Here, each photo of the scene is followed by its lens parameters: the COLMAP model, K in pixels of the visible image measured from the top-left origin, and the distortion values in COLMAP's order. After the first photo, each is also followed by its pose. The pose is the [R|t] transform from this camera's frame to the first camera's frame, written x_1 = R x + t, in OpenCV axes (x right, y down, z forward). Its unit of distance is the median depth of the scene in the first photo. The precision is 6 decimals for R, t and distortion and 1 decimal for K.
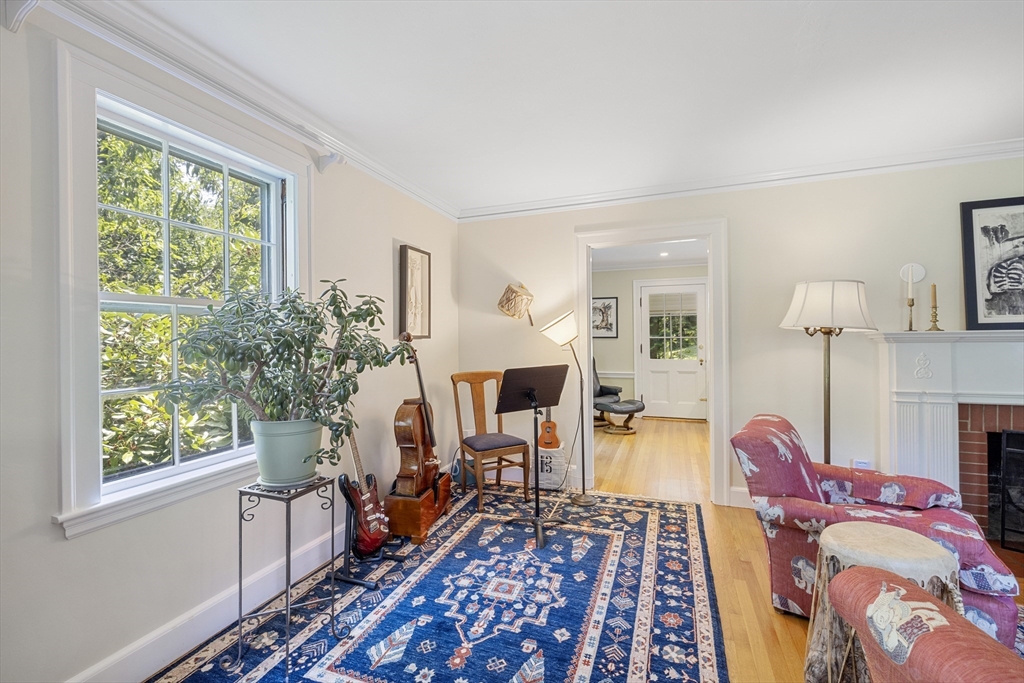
lens RADIAL K [[434.1, 0, 504.3], [0, 434.1, 339.8], [0, 0, 1]] dist [0.000148, -0.000057]
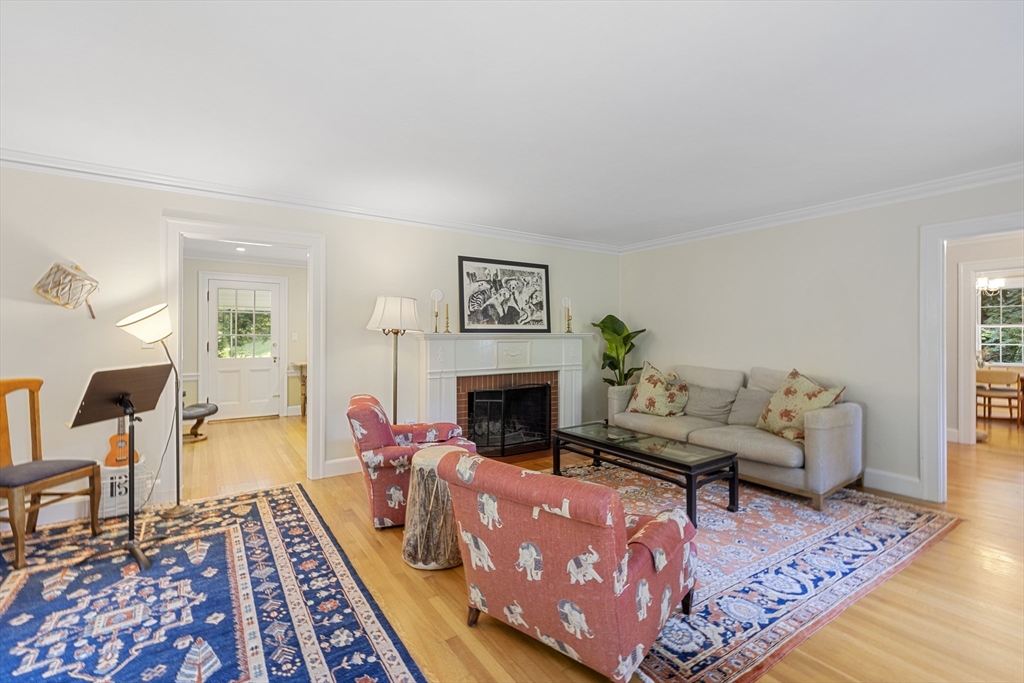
lens RADIAL K [[434.1, 0, 503.8], [0, 434.1, 338.5], [0, 0, 1]] dist [0.000148, -0.000057]
pose [[0.580352, 0.004073, 0.814355, -0.201076], [-0.005419, 0.999985, -0.001139, 0.001648], [-0.814347, -0.003752, 0.580366, -0.107328]]
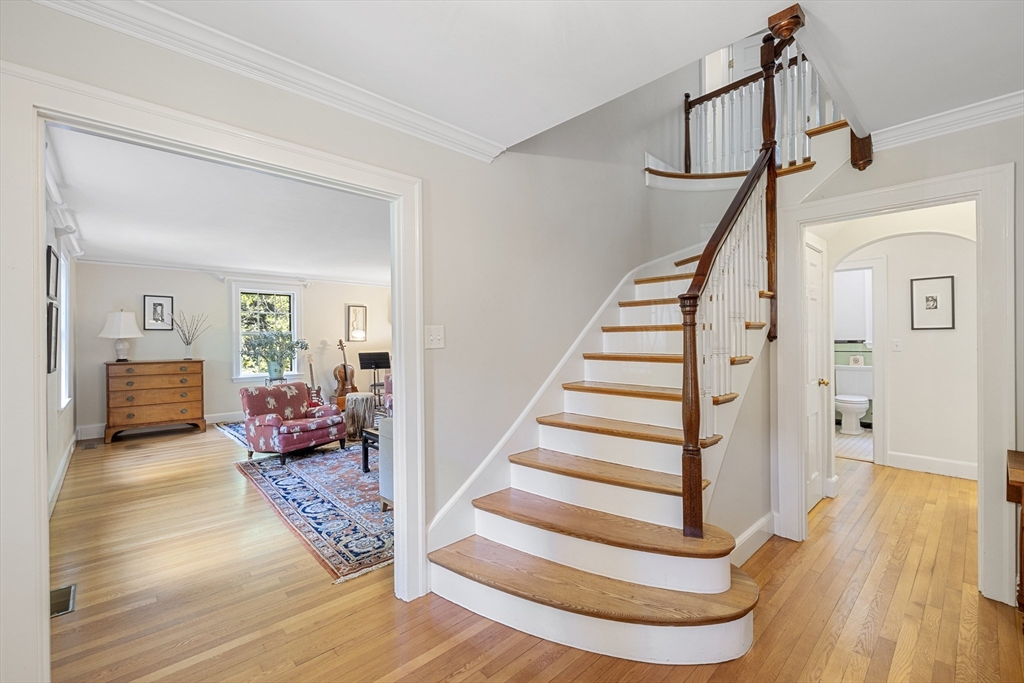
lens RADIAL K [[434.1, 0, 516.7], [0, 434.1, 340.2], [0, 0, 1]] dist [0.000148, -0.000057]
pose [[0.904477, 0.003708, -0.426506, 2.047254], [-0.002644, 0.999992, 0.003087, -0.025059], [0.426514, -0.001665, 0.904479, -1.039417]]
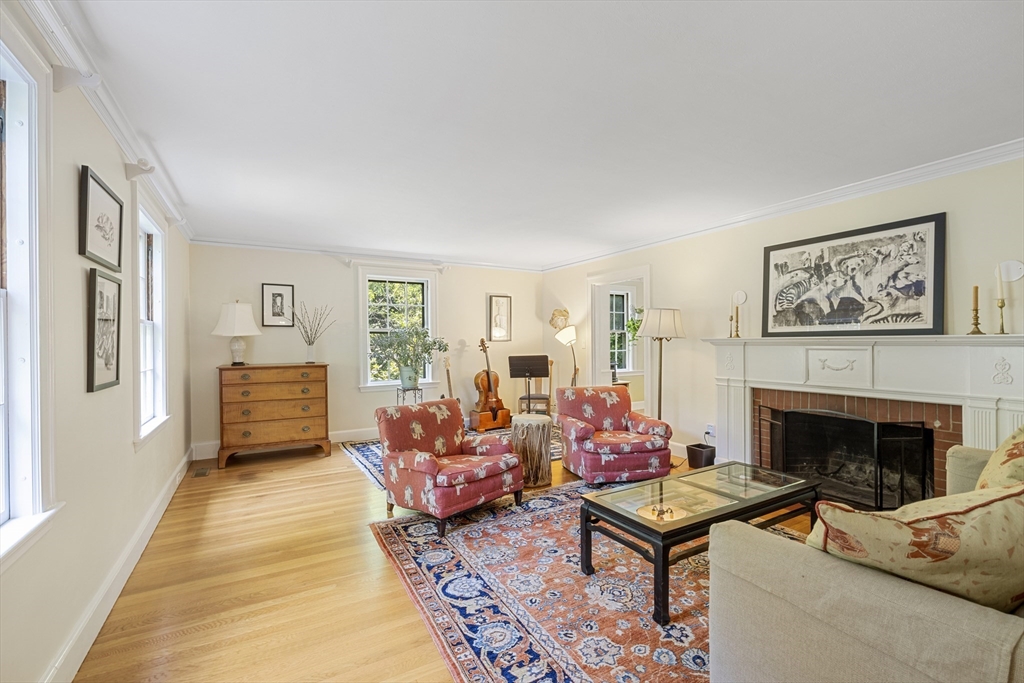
lens RADIAL K [[434.1, 0, 516.6], [0, 434.1, 345.8], [0, 0, 1]] dist [0.000148, -0.000057]
pose [[0.794229, 0.009461, -0.607545, 1.320520], [-0.002472, 0.999921, 0.012340, -0.010133], [0.607614, -0.008299, 0.794189, -0.641110]]
